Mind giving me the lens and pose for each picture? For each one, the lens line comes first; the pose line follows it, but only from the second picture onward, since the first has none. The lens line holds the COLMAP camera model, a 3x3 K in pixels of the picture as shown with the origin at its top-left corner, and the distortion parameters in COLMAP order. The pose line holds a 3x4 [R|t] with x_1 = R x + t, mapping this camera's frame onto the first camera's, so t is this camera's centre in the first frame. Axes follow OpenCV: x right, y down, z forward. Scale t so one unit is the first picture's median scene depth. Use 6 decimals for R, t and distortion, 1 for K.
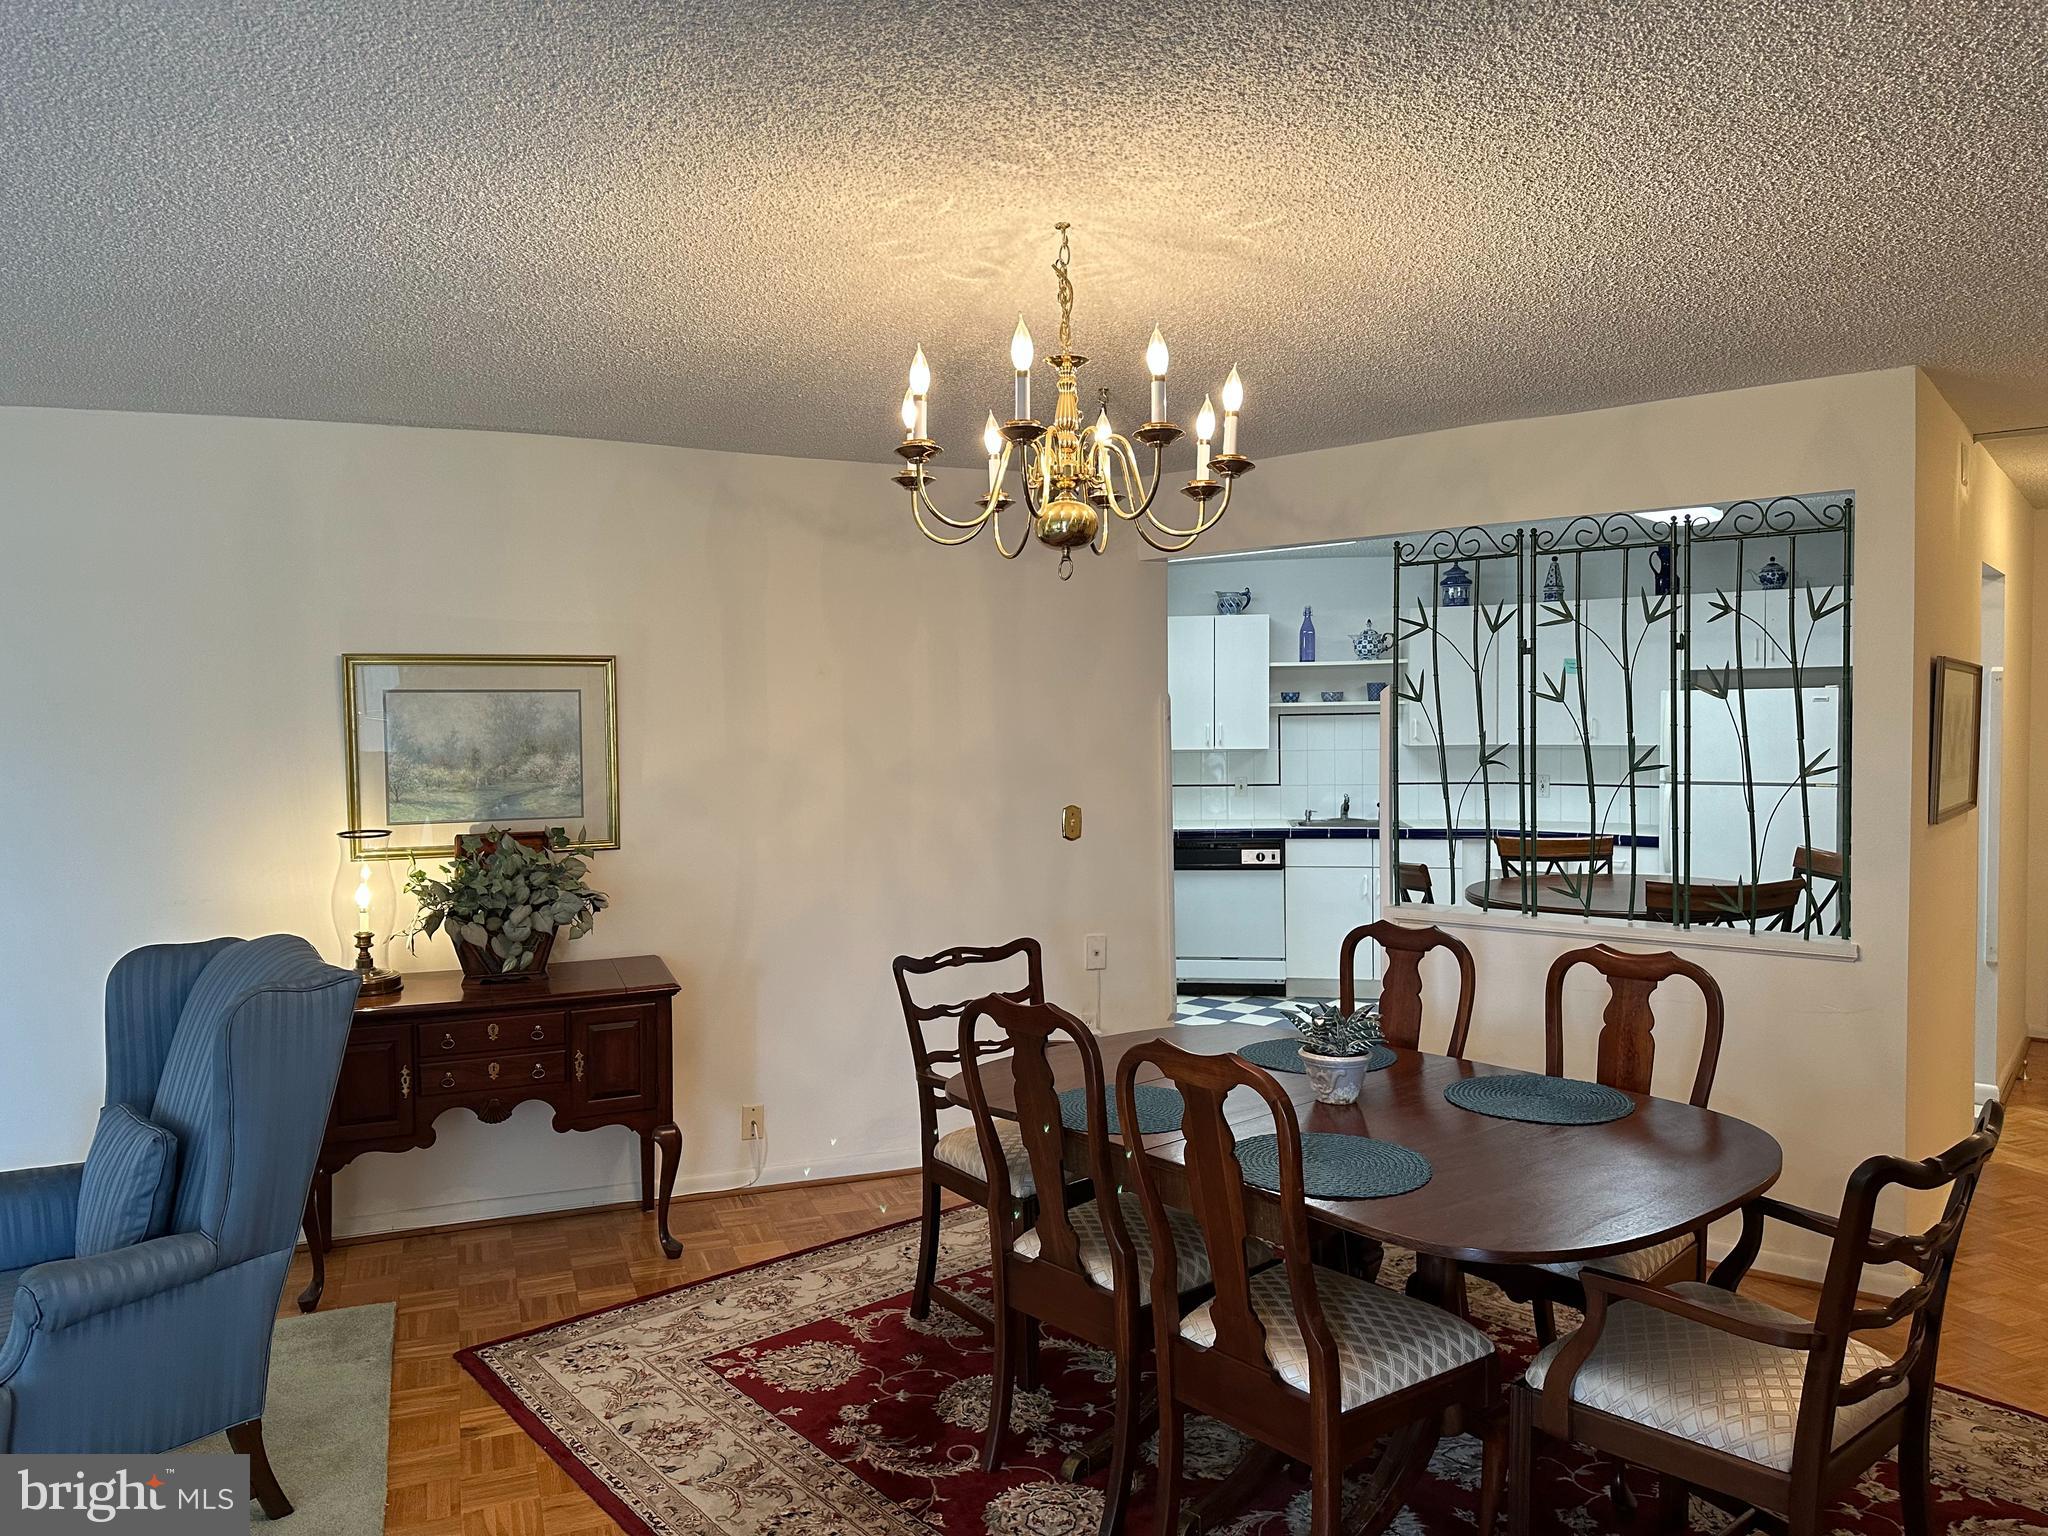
lens RADIAL K [[1428.9, 0, 1019.0], [0, 1428.9, 781.0], [0, 0, 1]] dist [0.166072, -0.248537]
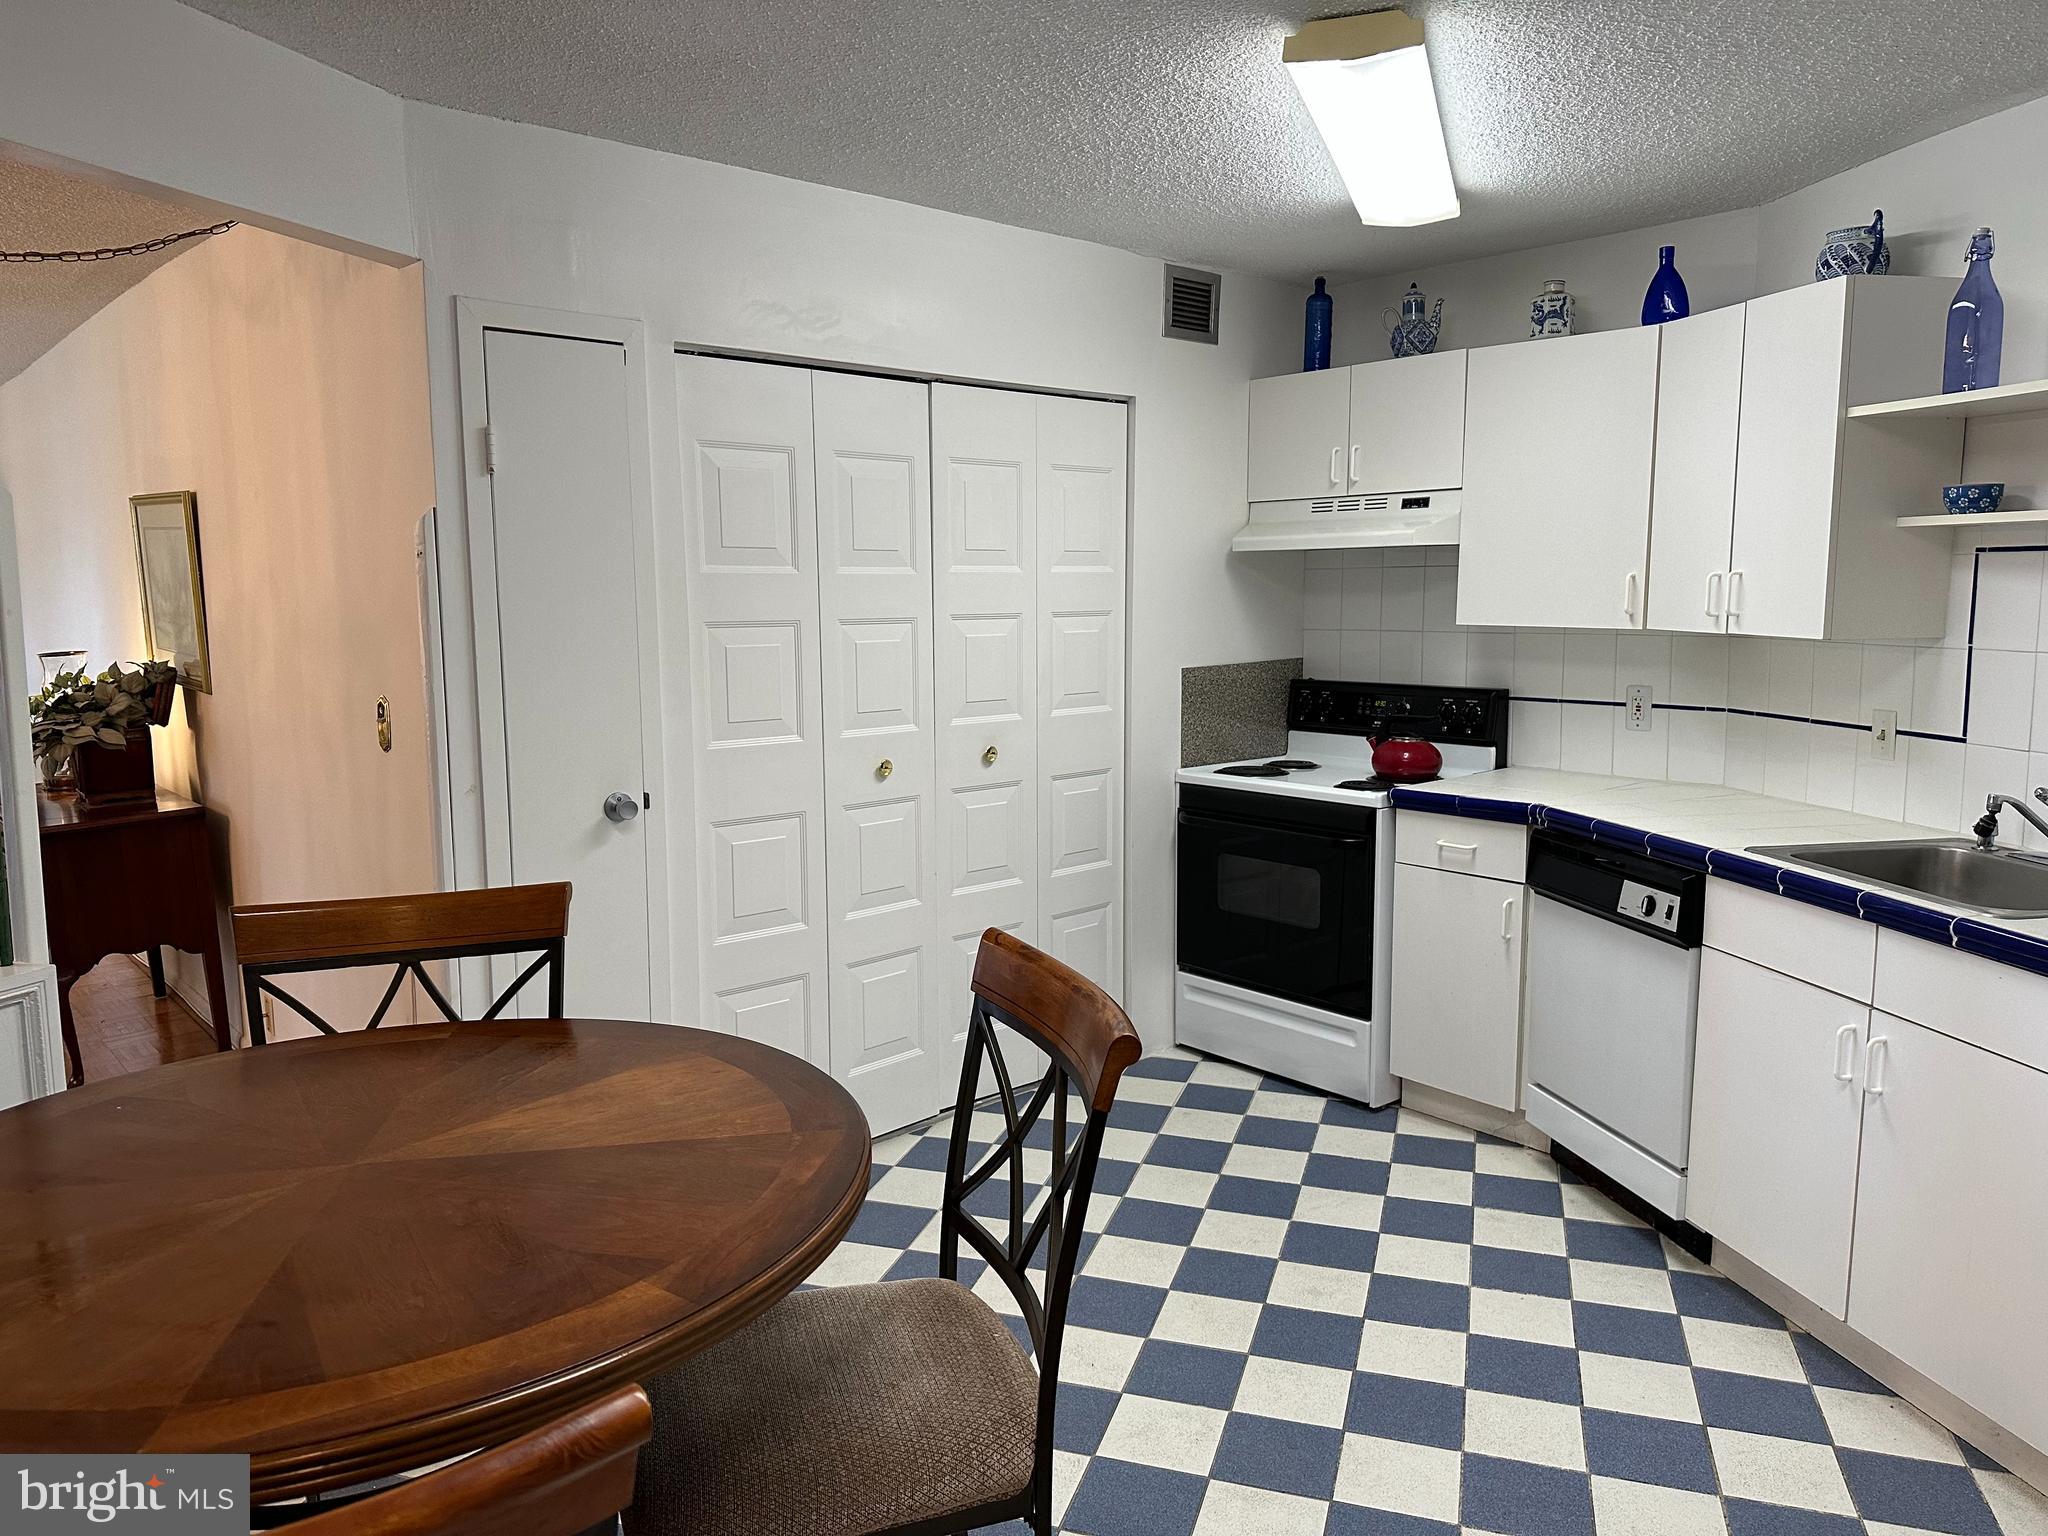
lens RADIAL K [[1429.2, 0, 1018.0], [0, 1429.2, 759.9], [0, 0, 1]] dist [0.060384, -0.064943]
pose [[0.343358, 0.130022, -0.930161, 0.944353], [-0.043359, 0.991510, 0.122592, -0.058079], [0.938203, -0.001762, 0.346080, 1.359546]]
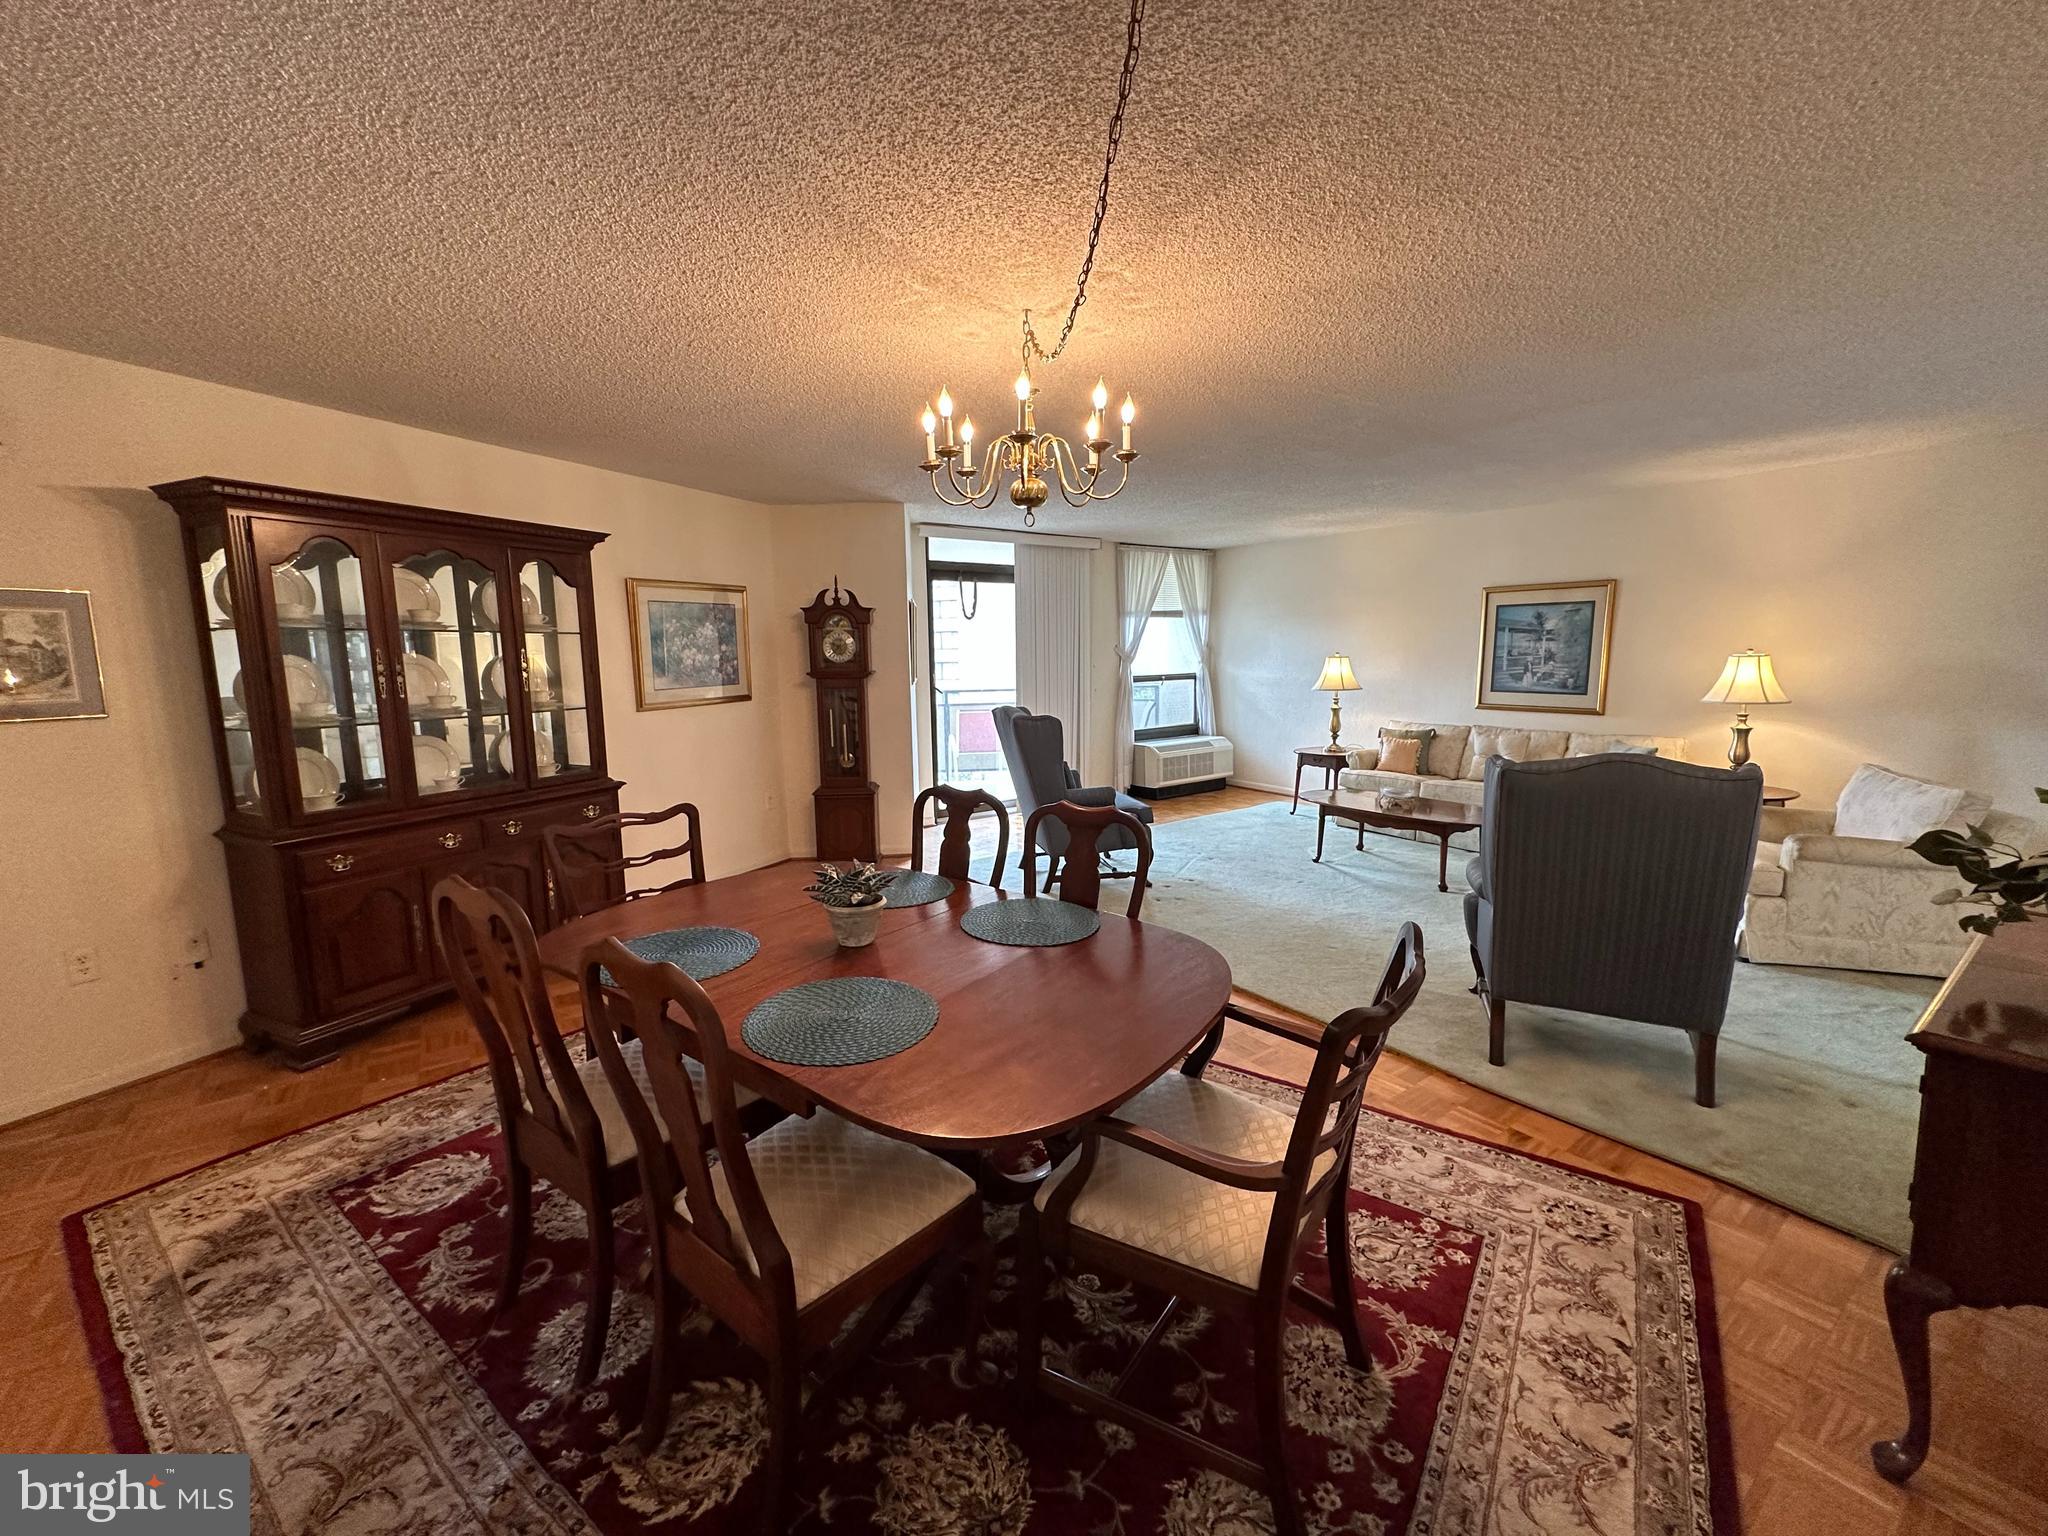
lens RADIAL K [[816.2, 0, 1023.1], [0, 816.2, 770.7], [0, 0, 1]] dist [-0.000661, 0.000127]
pose [[-0.971231, 0.060761, -0.230256, 0.180902], [0.015182, 0.980733, 0.194764, -0.029204], [0.237654, 0.185665, -0.953441, 1.269808]]
